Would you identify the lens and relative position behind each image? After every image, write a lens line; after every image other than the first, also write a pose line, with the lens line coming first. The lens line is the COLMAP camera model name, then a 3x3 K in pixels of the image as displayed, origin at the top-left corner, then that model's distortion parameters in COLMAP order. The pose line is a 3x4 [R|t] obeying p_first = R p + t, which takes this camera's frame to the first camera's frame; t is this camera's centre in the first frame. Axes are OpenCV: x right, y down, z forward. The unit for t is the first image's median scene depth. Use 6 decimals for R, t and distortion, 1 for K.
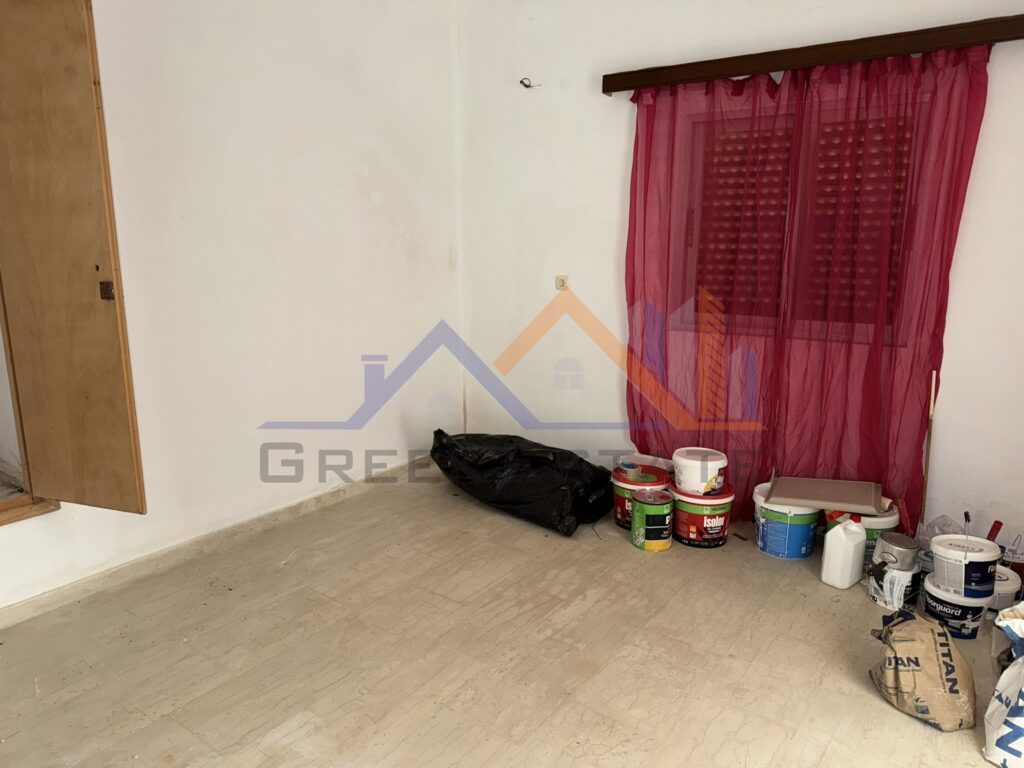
lens RADIAL K [[722.0, 0, 512.0], [0, 722.0, 384.0], [0, 0, 1]] dist [0.000089, -0.009351]
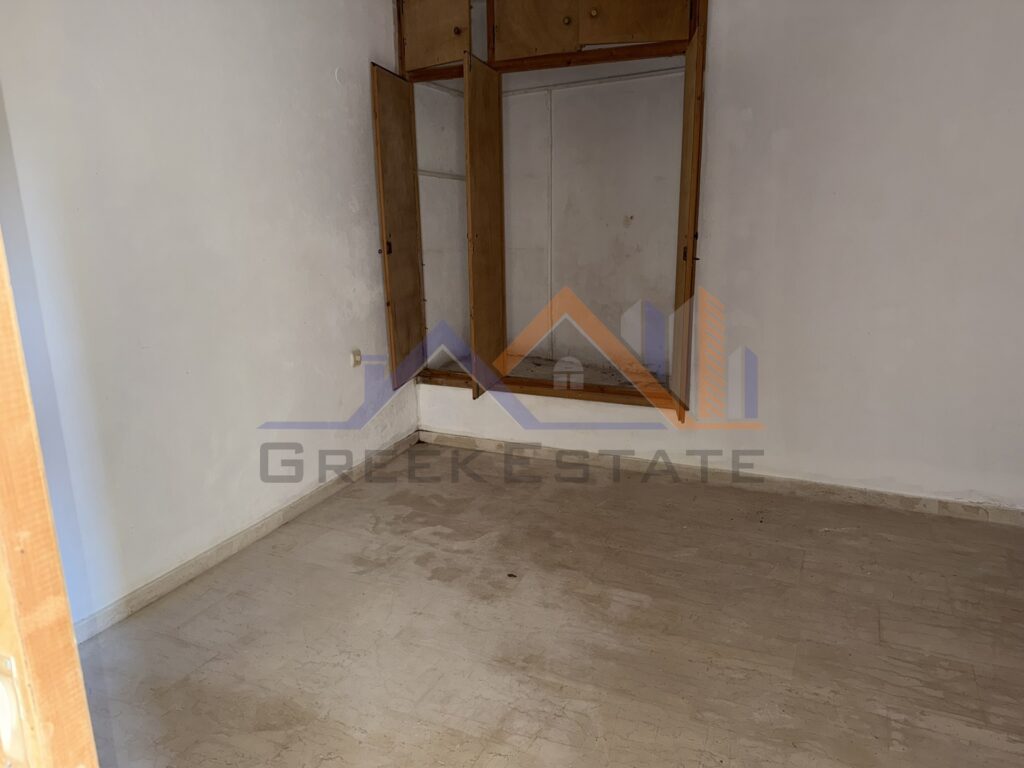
lens RADIAL K [[722.0, 0, 512.0], [0, 722.0, 384.0], [0, 0, 1]] dist [0.000089, -0.009351]
pose [[0.182552, 0.229675, -0.955994, 0.521240], [-0.187322, 0.962647, 0.195503, -0.069121], [0.965187, 0.143389, 0.218757, 0.289854]]
